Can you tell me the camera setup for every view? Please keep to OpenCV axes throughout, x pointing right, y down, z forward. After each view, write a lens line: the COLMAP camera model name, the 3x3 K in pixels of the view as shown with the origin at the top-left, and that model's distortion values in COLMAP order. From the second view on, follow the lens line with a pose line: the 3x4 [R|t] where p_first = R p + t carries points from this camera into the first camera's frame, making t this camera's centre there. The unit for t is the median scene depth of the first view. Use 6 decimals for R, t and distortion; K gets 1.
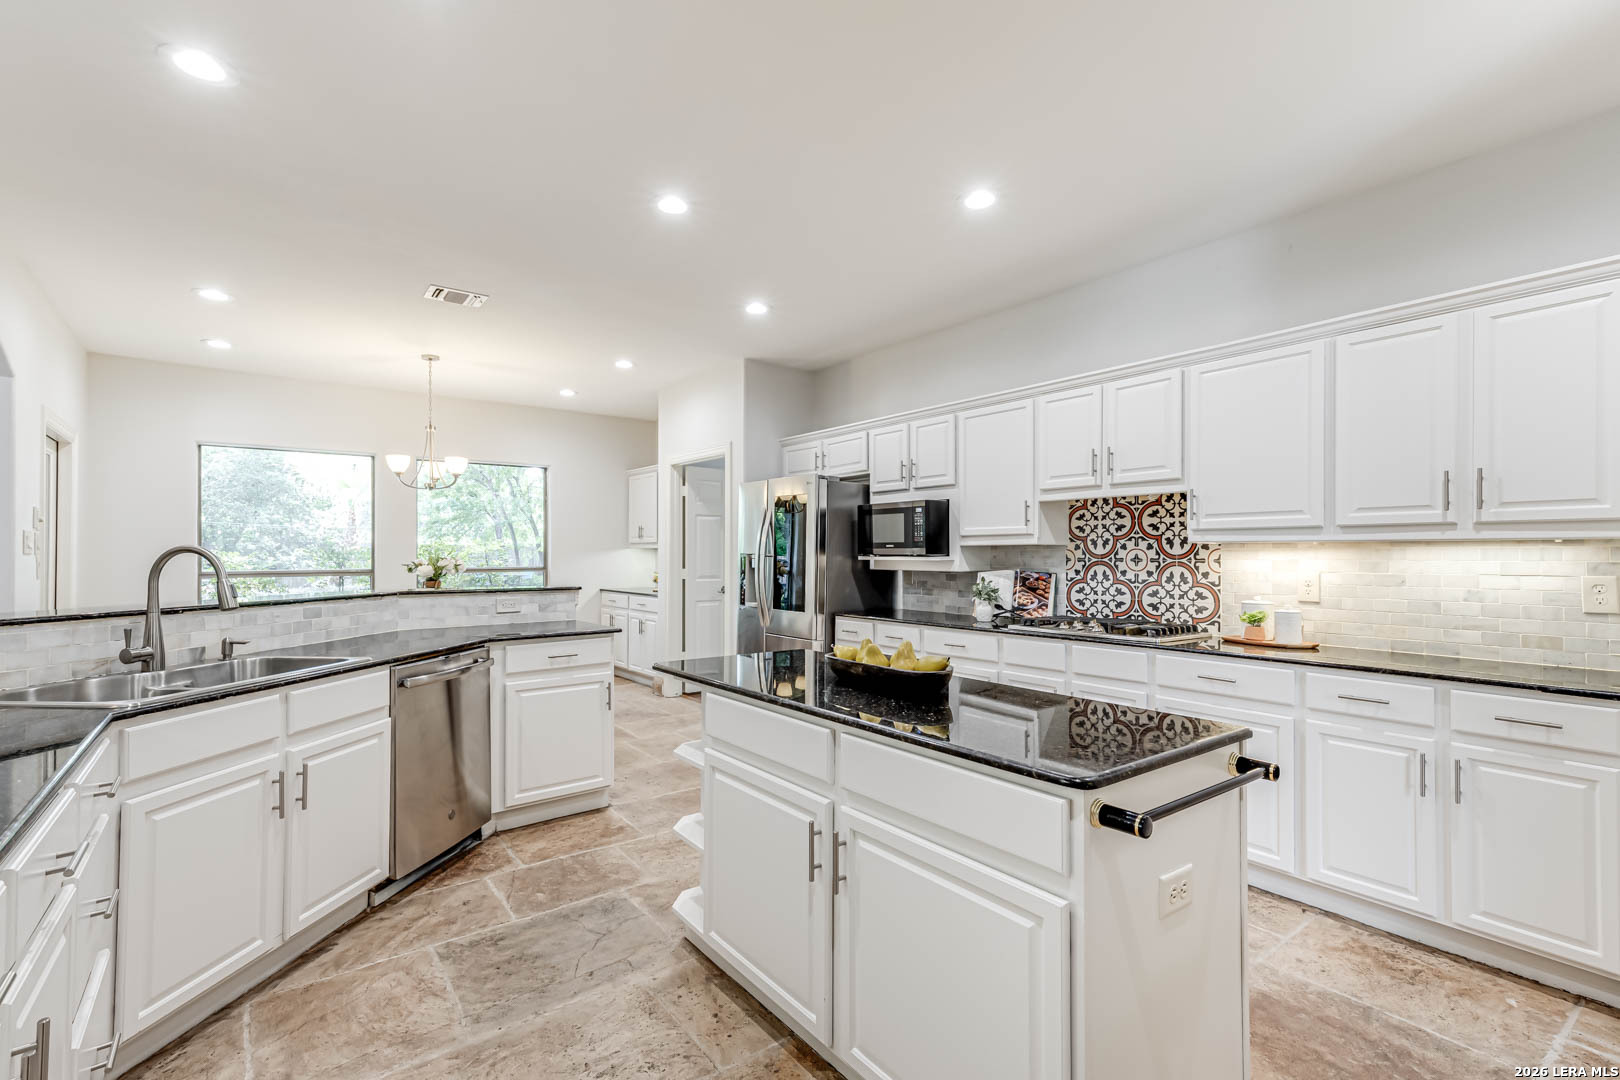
lens RADIAL K [[719.5, 0, 796.4], [0, 719.5, 551.6], [0, 0, 1]] dist [0.028416, -0.000032]
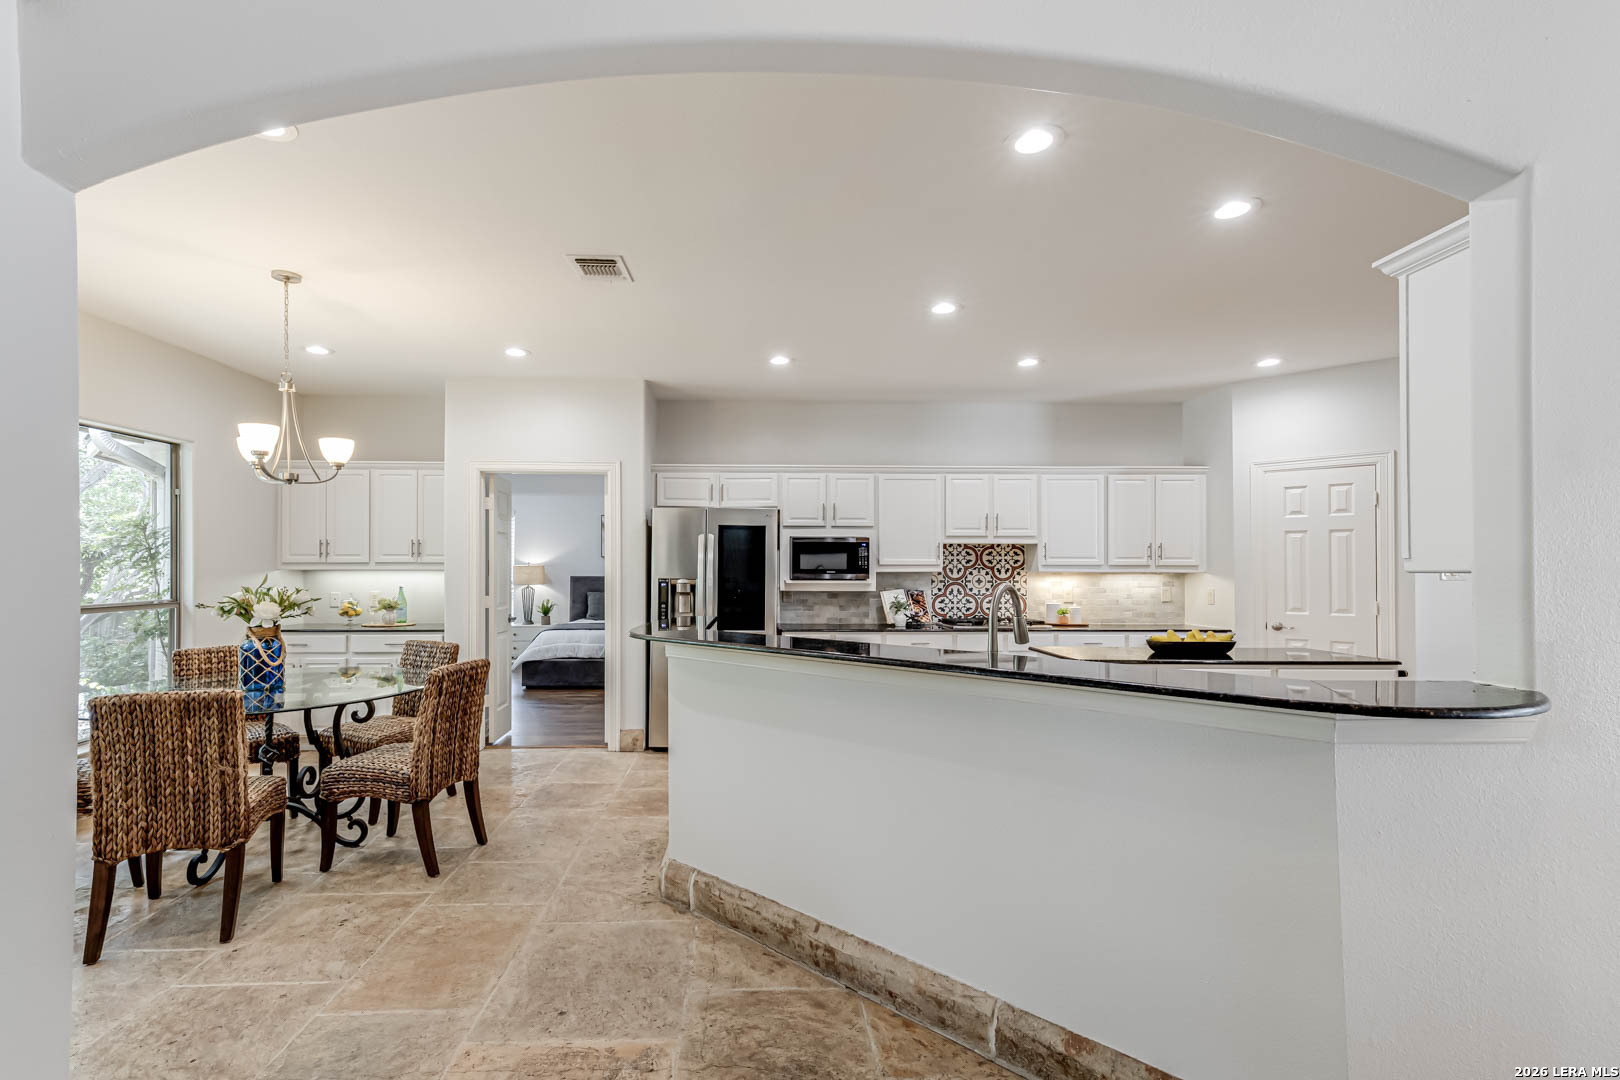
lens RADIAL K [[733.4, 0, 771.7], [0, 733.4, 562.2], [0, 0, 1]] dist [0.014888, -0.000285]
pose [[0.600222, 0.006767, 0.799805, -1.125284], [-0.003662, 0.999977, -0.005712, -0.020413], [-0.799825, 0.000500, 0.600233, 0.373609]]
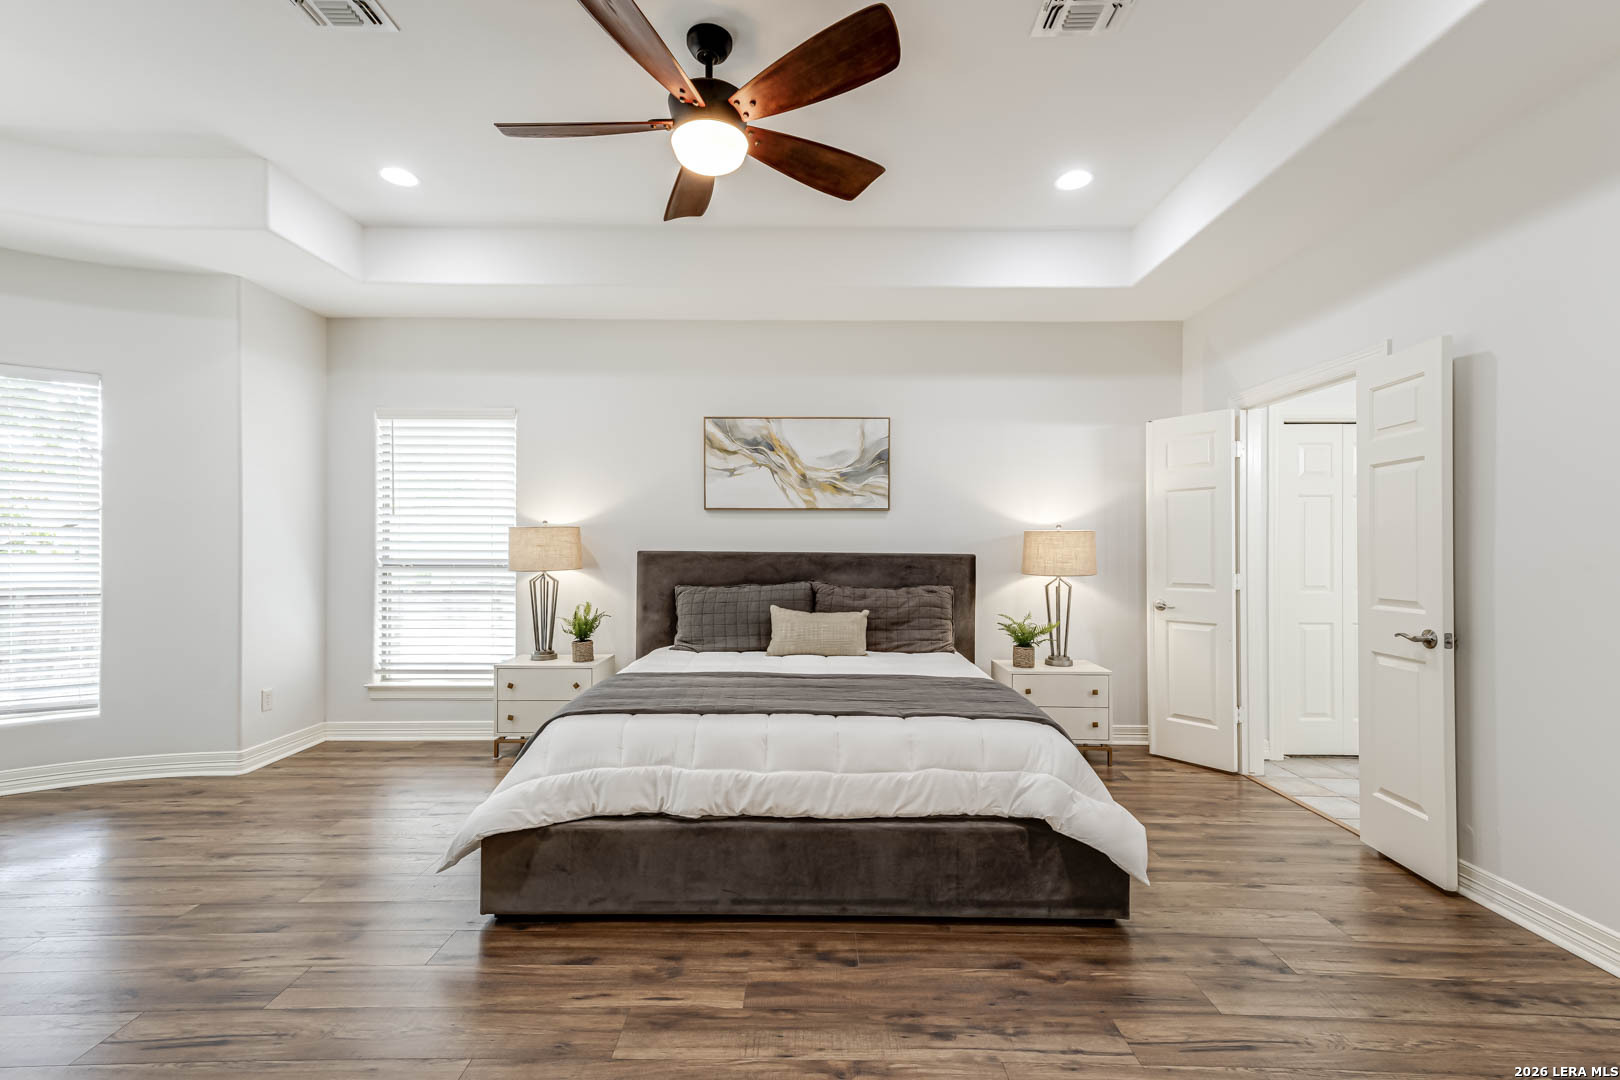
lens RADIAL K [[719.5, 0, 796.4], [0, 719.5, 551.6], [0, 0, 1]] dist [0.028416, -0.000032]
pose [[0.633771, -0.002401, 0.773517, -0.176815], [-0.001436, 0.999990, 0.004280, 0.012090], [-0.773519, -0.003823, 0.633761, 1.612405]]
